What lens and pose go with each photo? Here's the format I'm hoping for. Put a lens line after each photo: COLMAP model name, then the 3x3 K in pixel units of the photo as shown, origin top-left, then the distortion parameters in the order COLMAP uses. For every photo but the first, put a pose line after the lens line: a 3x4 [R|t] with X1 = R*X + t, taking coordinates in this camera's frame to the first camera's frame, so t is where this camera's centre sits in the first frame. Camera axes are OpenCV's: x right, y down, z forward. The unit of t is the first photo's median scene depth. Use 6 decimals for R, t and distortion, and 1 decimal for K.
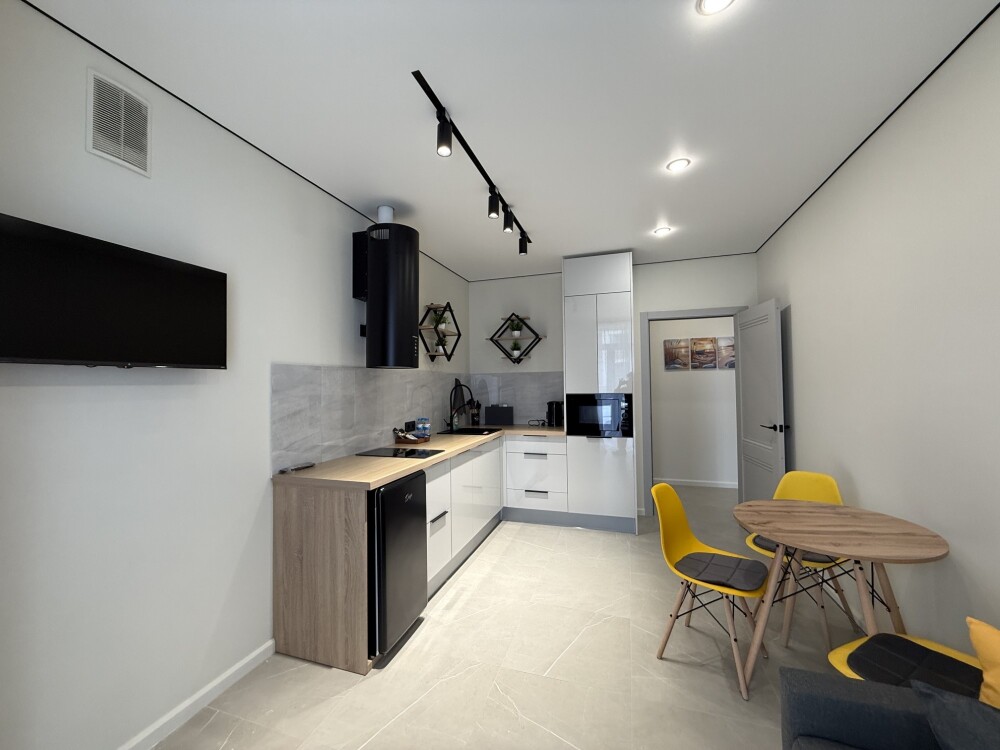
lens RADIAL K [[396.1, 0, 499.0], [0, 396.1, 375.5], [0, 0, 1]] dist [-0.000057, -0.000130]
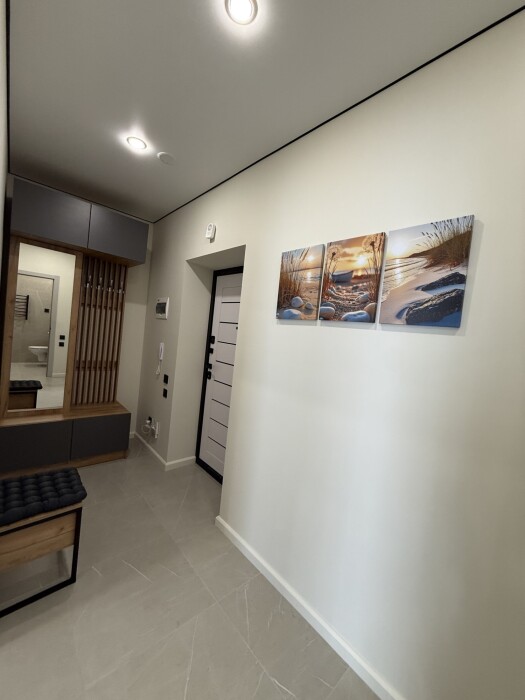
lens RADIAL K [[277.3, 0, 260.4], [0, 277.3, 347.3], [0, 0, 1]] dist [-0.000057, -0.000130]
pose [[0.866217, 0.128509, -0.482860, 0.829793], [-0.102074, 0.991493, 0.080764, -0.009700], [0.489131, -0.020672, 0.871965, 1.053124]]
